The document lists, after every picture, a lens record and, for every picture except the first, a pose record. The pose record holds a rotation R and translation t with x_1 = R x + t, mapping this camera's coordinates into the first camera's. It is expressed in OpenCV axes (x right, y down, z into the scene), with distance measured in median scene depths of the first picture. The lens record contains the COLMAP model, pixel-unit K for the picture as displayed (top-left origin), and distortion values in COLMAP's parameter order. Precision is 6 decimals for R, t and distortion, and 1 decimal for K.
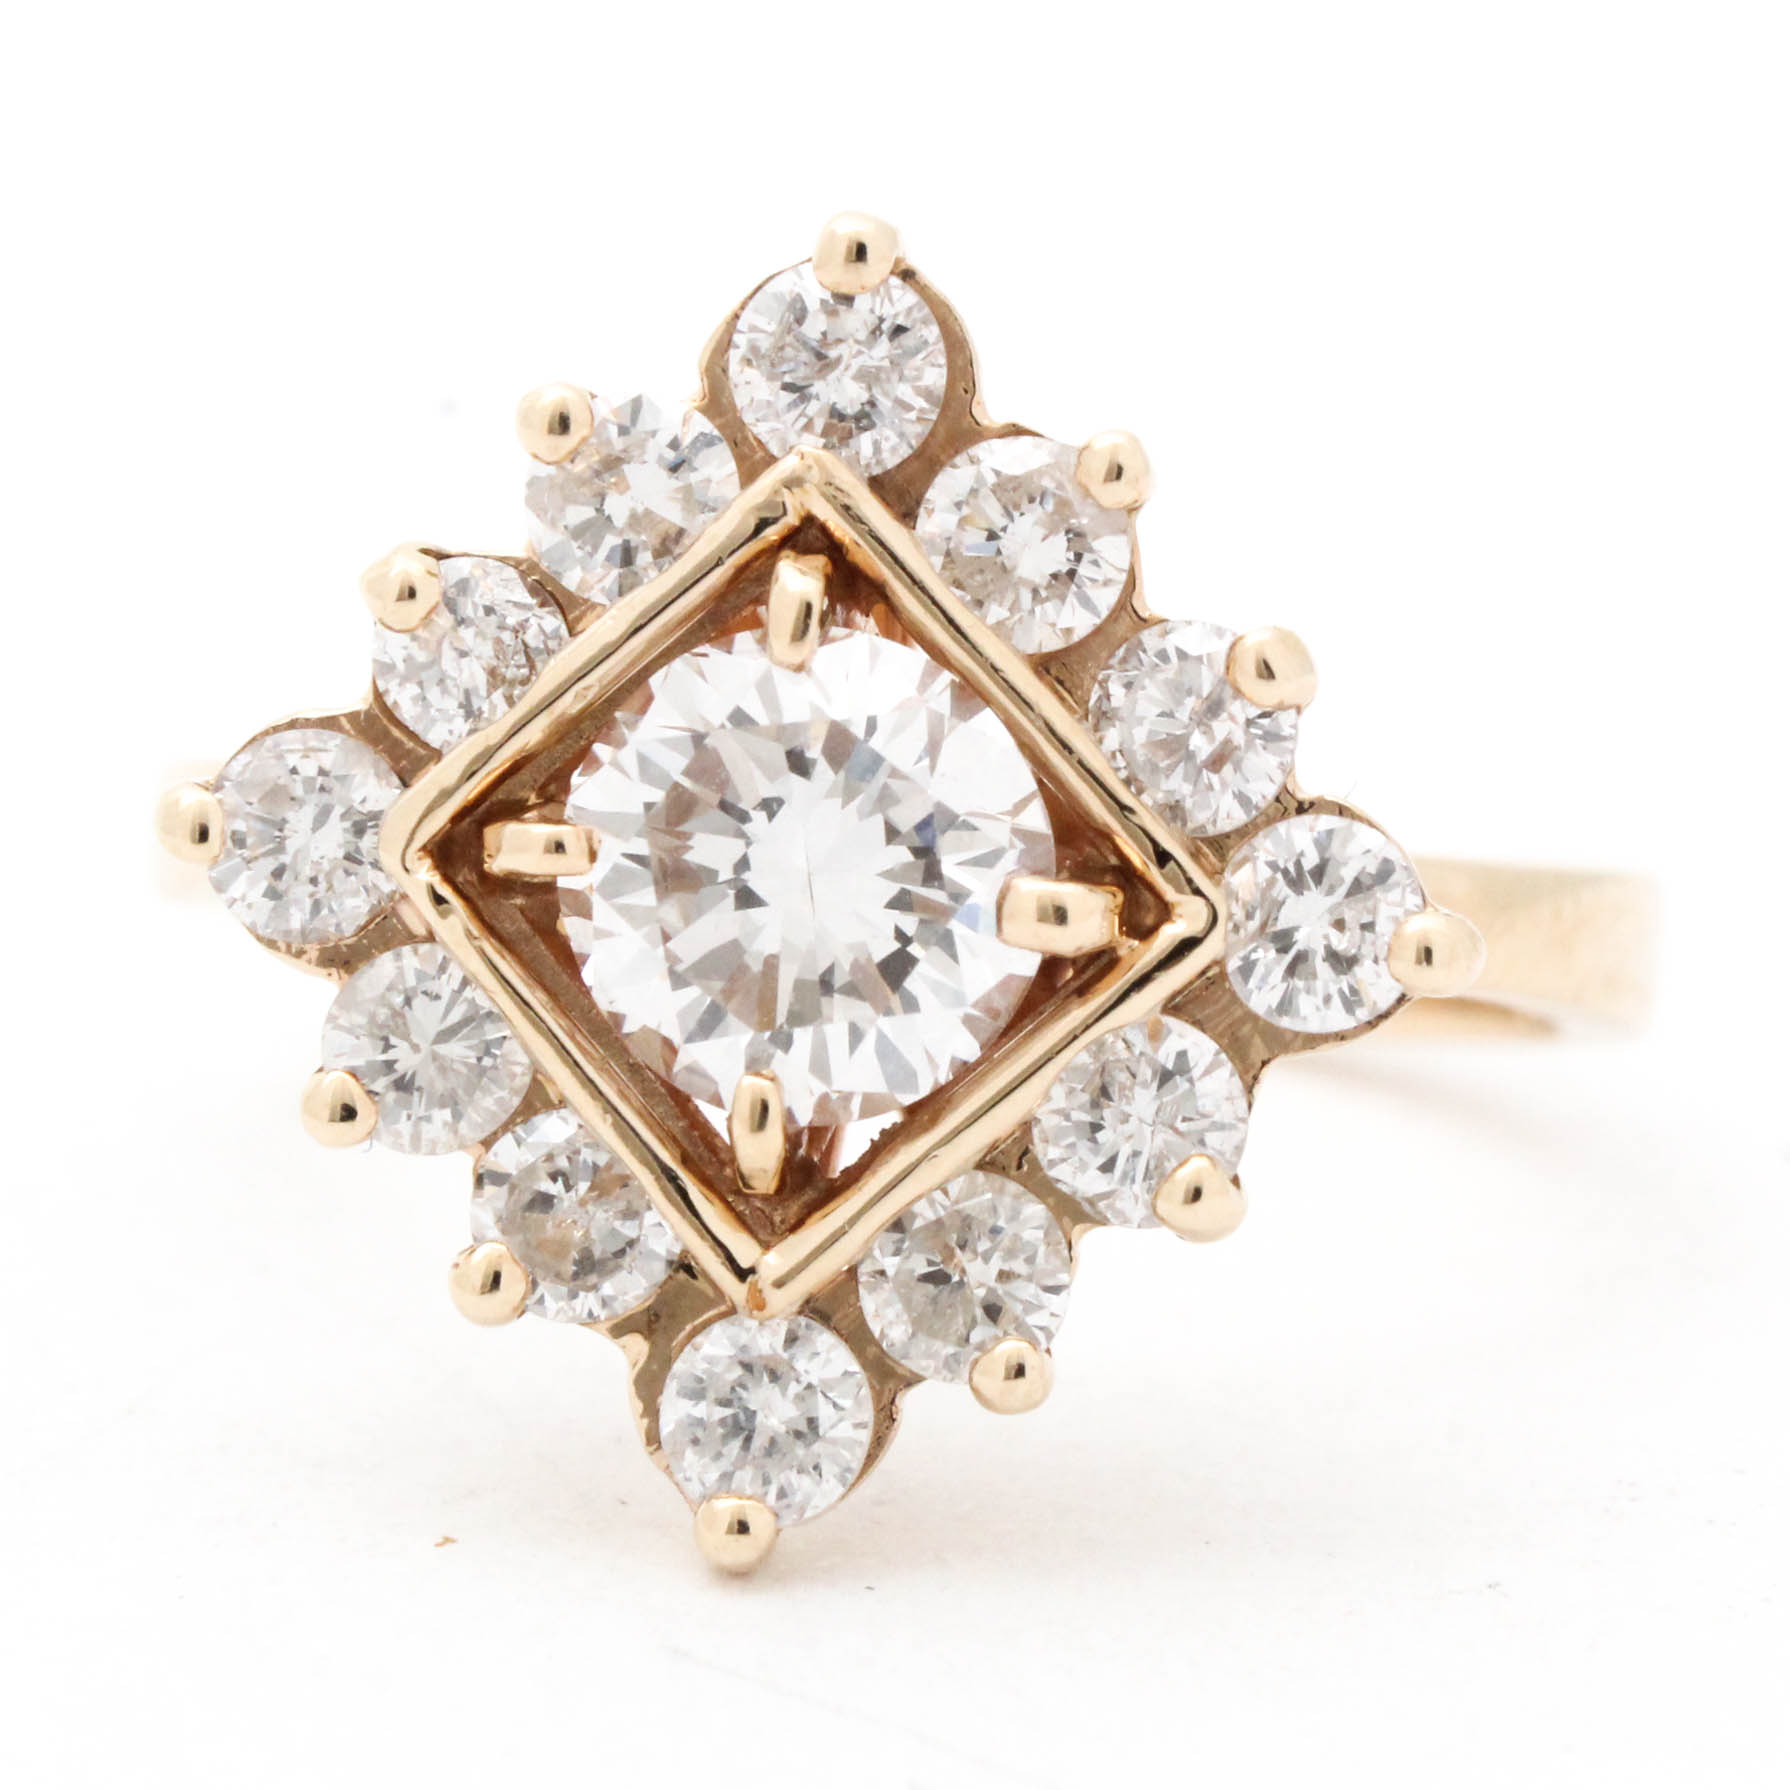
lens RADIAL K [[8711.1, 0, 895.0], [0, 8711.1, 895.0], [0, 0, 1]] dist [0.080232, 0.360648]
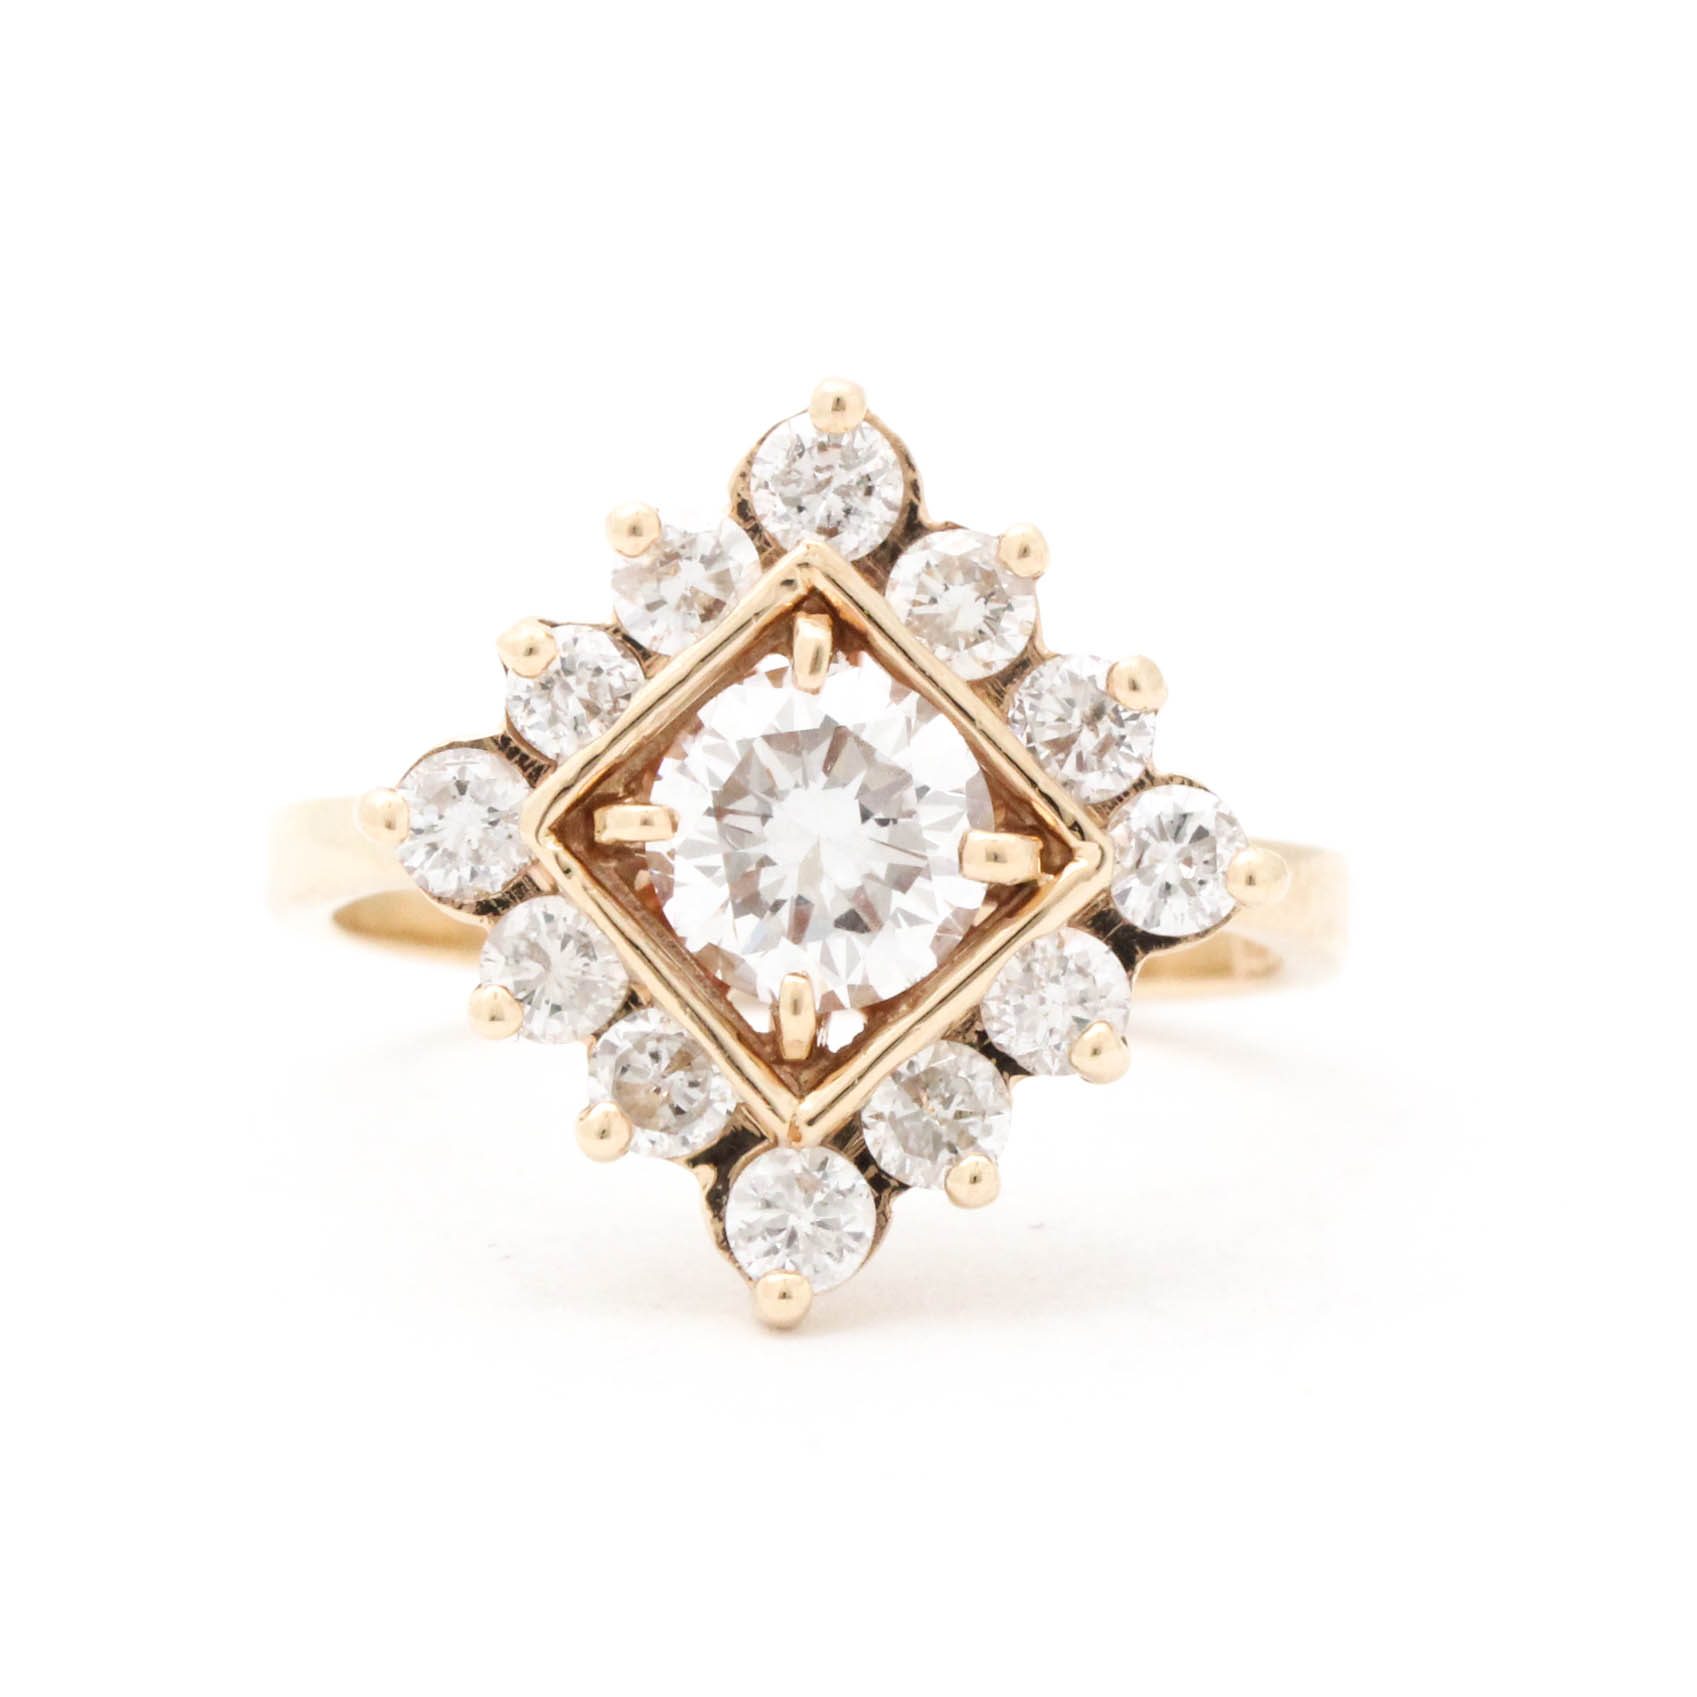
lens RADIAL K [[8258.5, 0, 848.5], [0, 8258.5, 848.5], [0, 0, 1]] dist [0.080232, 0.360648]
pose [[0.995052, -0.029196, 0.094971, -0.134259], [0.033840, 0.998291, -0.047653, 0.064318], [-0.093417, 0.050631, 0.994339, -0.352453]]
